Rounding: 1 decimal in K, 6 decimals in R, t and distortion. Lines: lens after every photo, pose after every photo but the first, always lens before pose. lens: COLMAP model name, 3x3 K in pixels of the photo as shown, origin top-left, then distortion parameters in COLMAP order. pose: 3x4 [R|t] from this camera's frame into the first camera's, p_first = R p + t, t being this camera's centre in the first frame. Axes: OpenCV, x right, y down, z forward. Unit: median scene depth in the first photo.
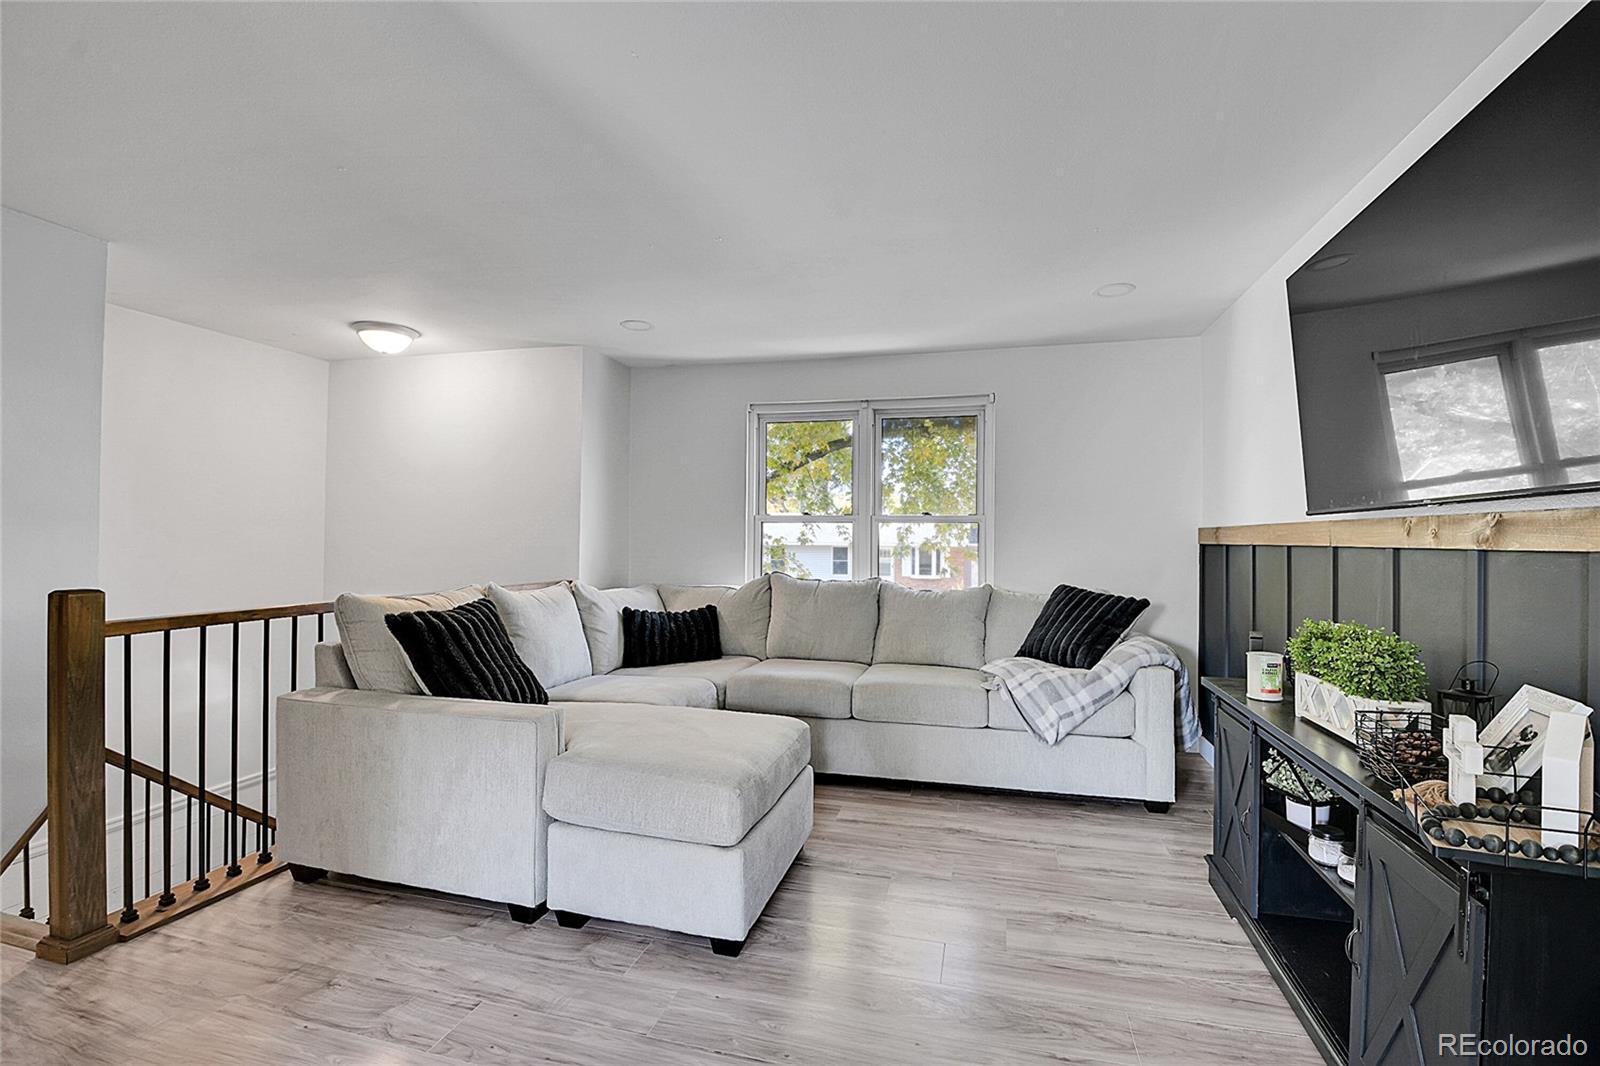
lens RADIAL K [[703.2, 0, 800.0], [0, 703.2, 533.0], [0, 0, 1]] dist [-0.001222, -0.015477]
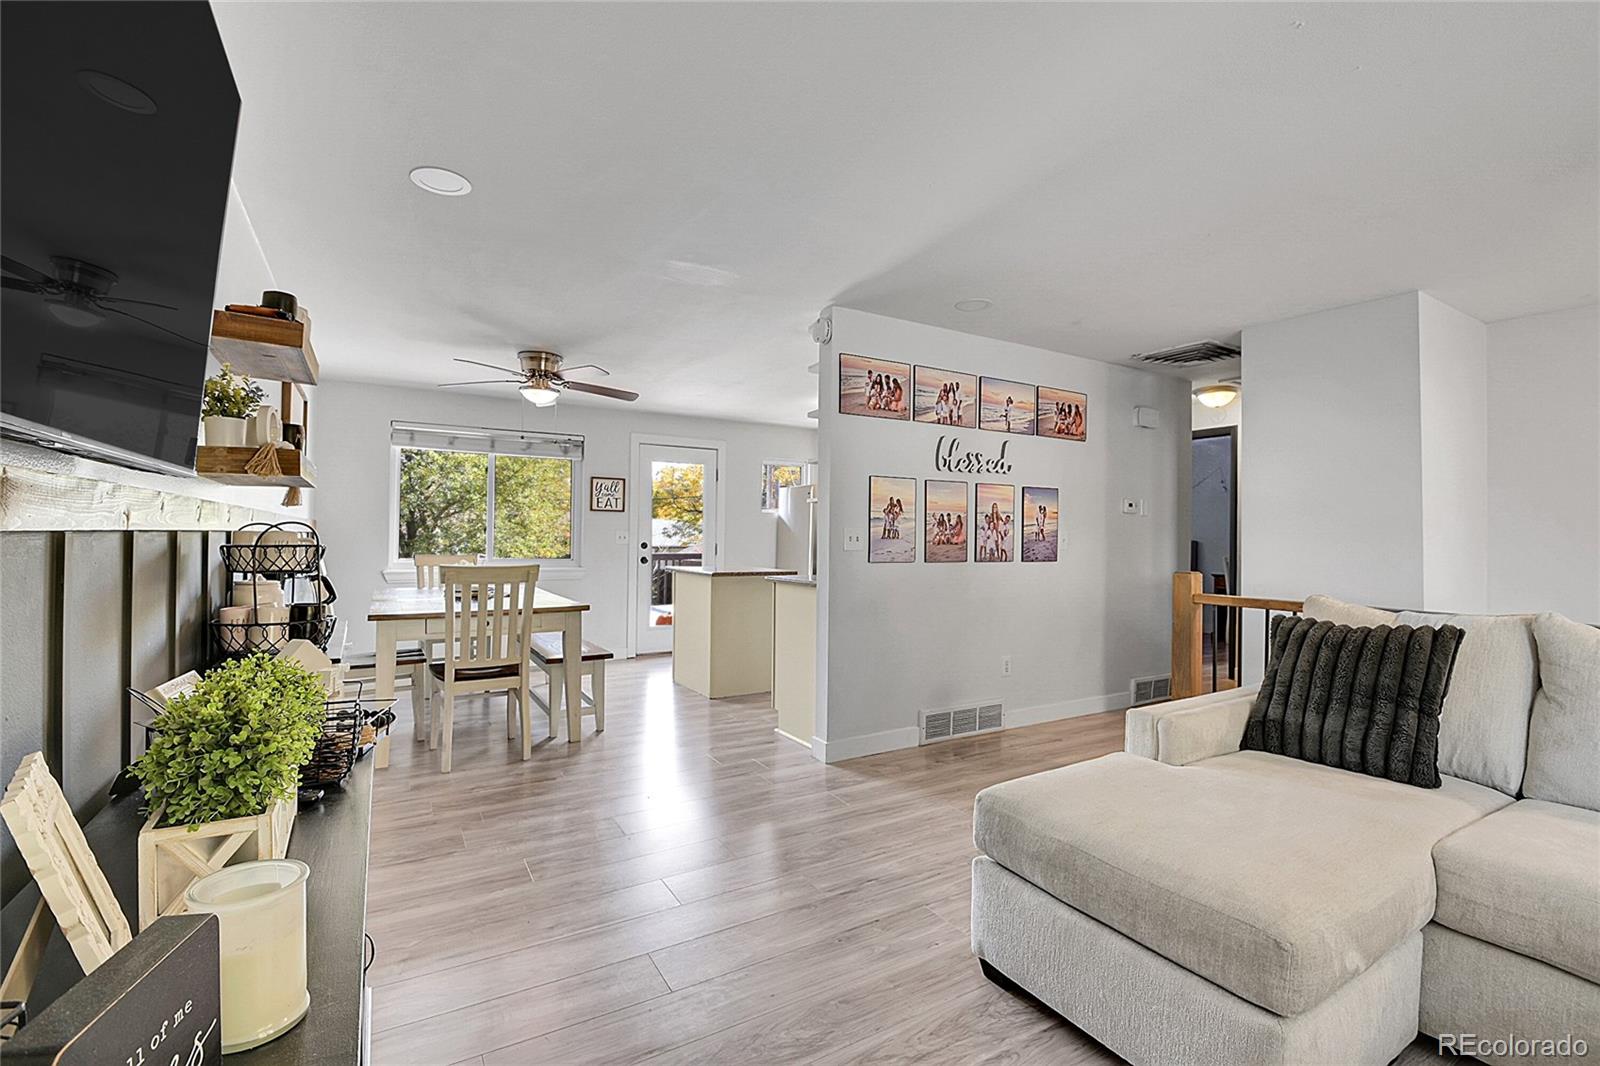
lens RADIAL K [[712.4, 0, 804.5], [0, 712.4, 529.6], [0, 0, 1]] dist [0.041311, -0.041809]
pose [[-0.693722, -0.025332, -0.719797, 0.638229], [-0.015048, 0.999673, -0.020678, 0.018488], [0.720085, -0.003513, -0.693877, 1.201355]]
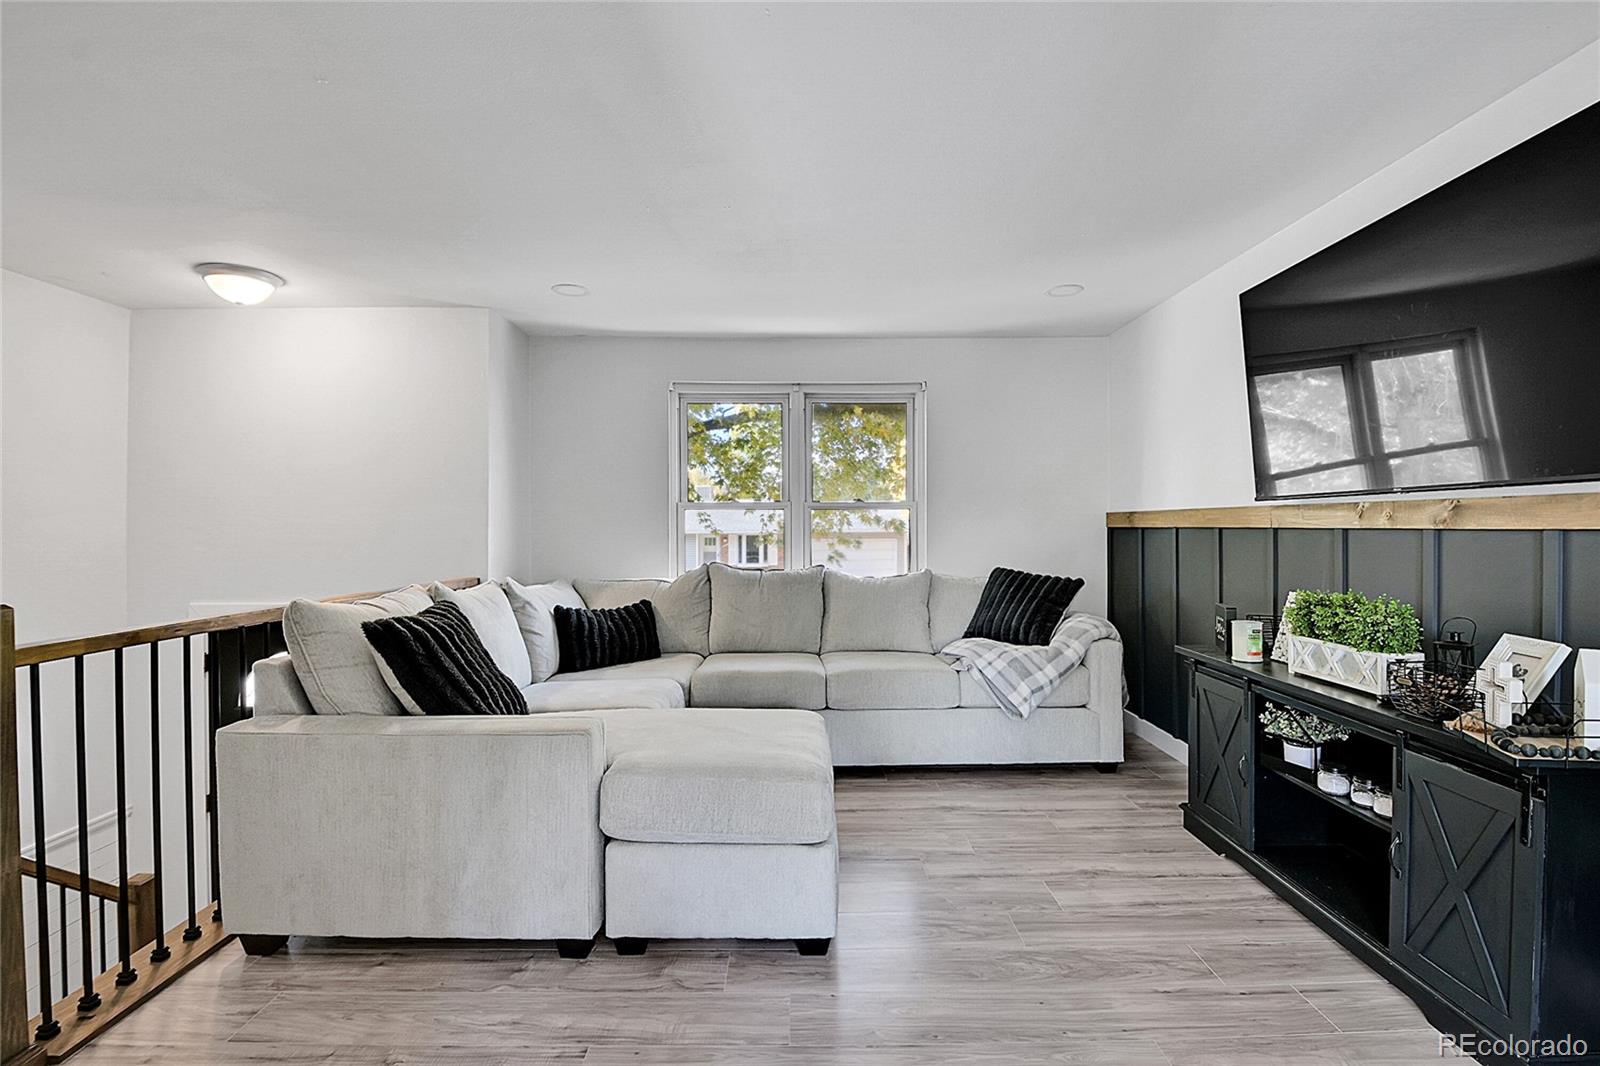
lens RADIAL K [[740.9, 0, 795.3], [0, 740.9, 528.6], [0, 0, 1]] dist [0.000361, -0.015241]
pose [[0.966015, -0.012159, 0.258201, -0.312316], [0.009131, 0.999875, 0.012925, -0.002581], [-0.258326, -0.010128, 0.966005, 0.016842]]
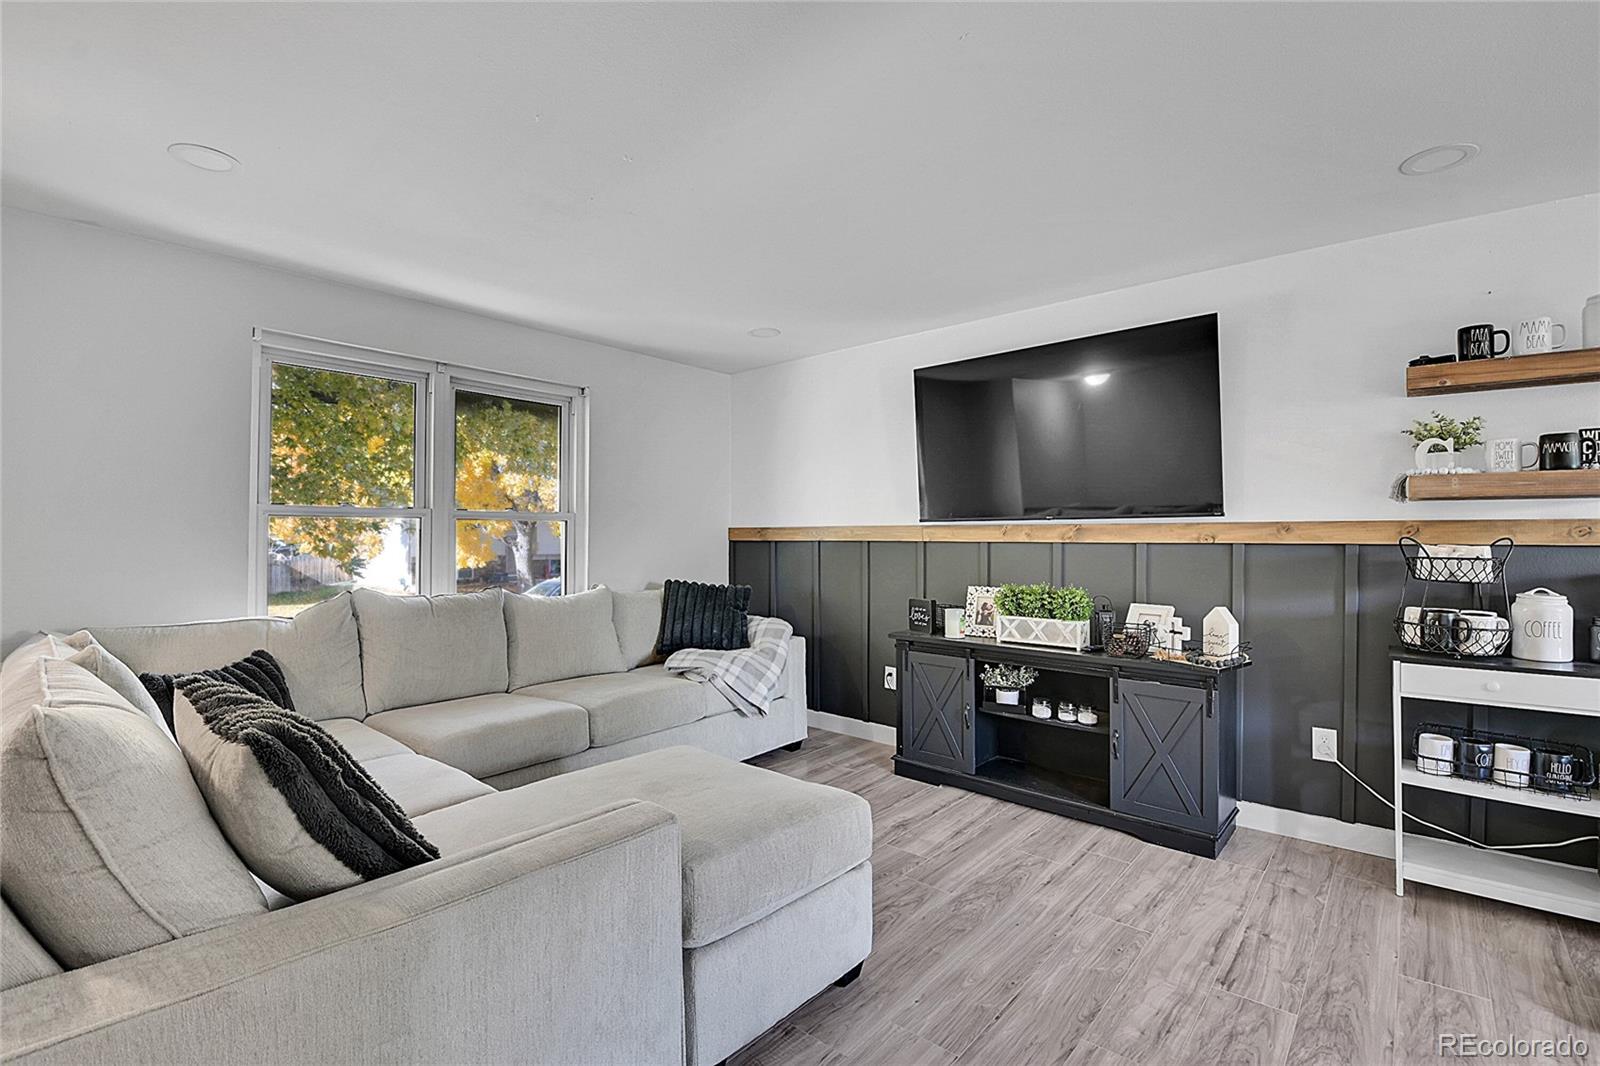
lens RADIAL K [[712.4, 0, 804.5], [0, 712.4, 529.6], [0, 0, 1]] dist [0.041311, -0.041809]
pose [[0.438109, 0.000460, 0.898922, -0.809113], [-0.003000, 0.999995, 0.000950, -0.008443], [-0.898917, -0.003113, 0.438108, 0.507368]]
